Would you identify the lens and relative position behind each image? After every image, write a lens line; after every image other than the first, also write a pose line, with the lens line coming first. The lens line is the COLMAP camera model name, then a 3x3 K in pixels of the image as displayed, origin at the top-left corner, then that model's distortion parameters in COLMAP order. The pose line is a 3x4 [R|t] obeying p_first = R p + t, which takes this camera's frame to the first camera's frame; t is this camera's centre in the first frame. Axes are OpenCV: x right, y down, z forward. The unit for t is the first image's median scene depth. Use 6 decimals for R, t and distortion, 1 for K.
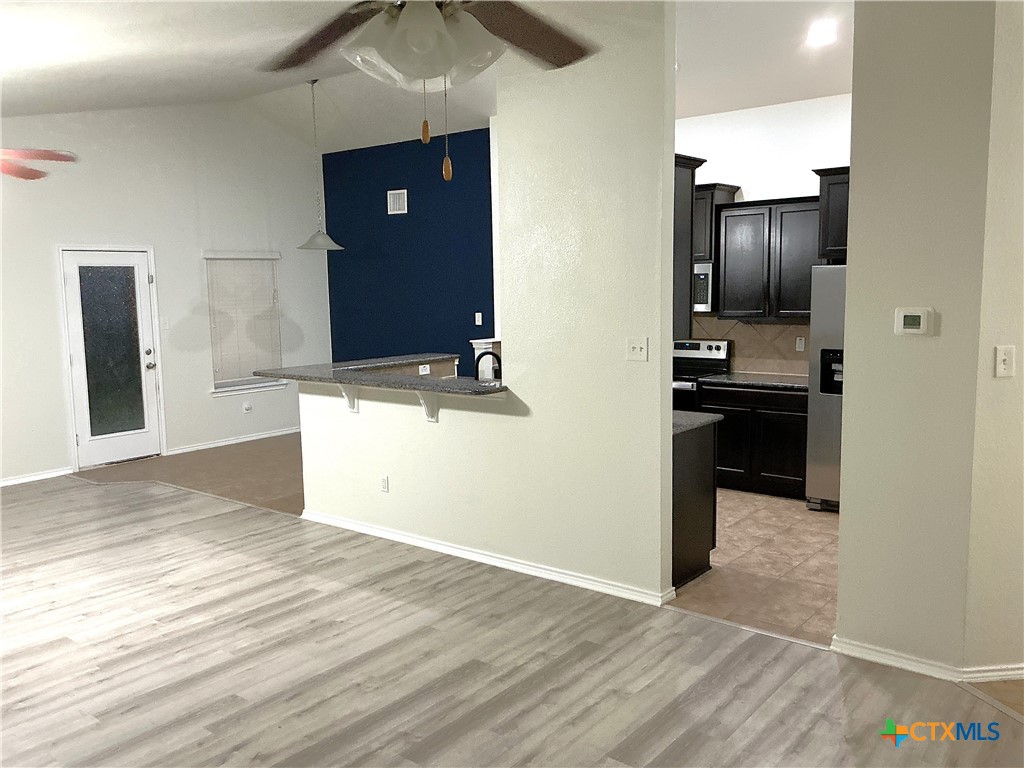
lens RADIAL K [[865.8, 0, 521.5], [0, 865.8, 388.0], [0, 0, 1]] dist [0.029202, -0.085301]
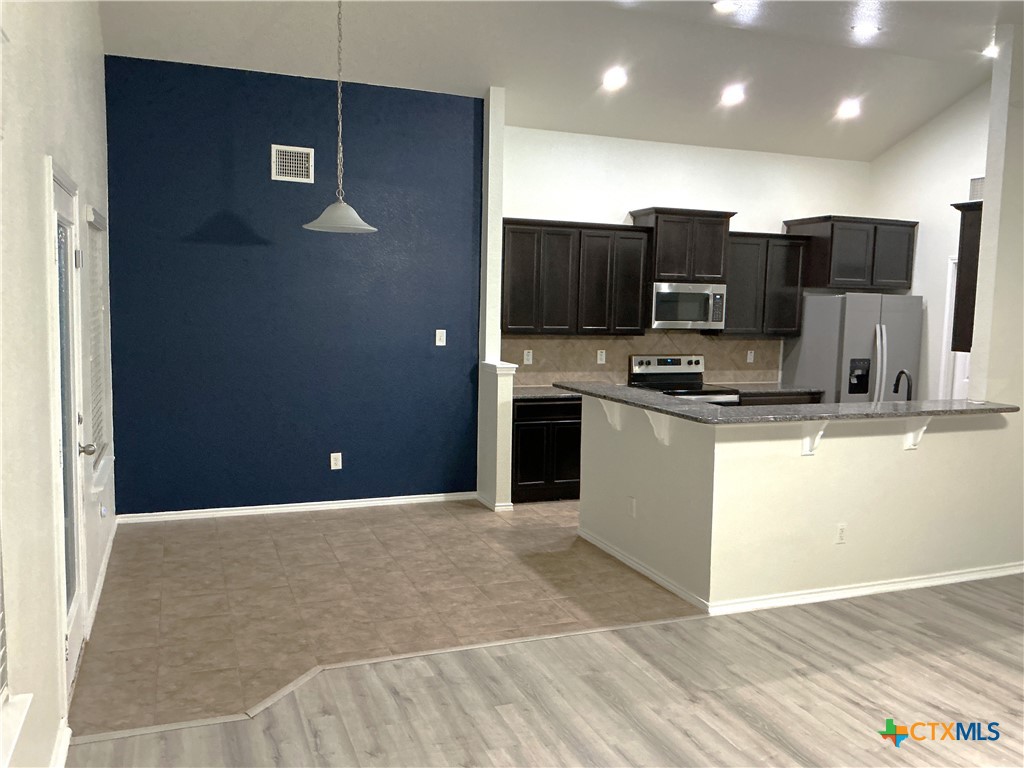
lens RADIAL K [[865.8, 0, 517.5], [0, 865.8, 378.8], [0, 0, 1]] dist [0.029202, -0.085301]
pose [[0.498146, -0.051947, 0.865536, -1.023193], [0.071839, 0.997245, 0.018506, -0.077808], [-0.864112, 0.052961, 0.500505, 0.825089]]
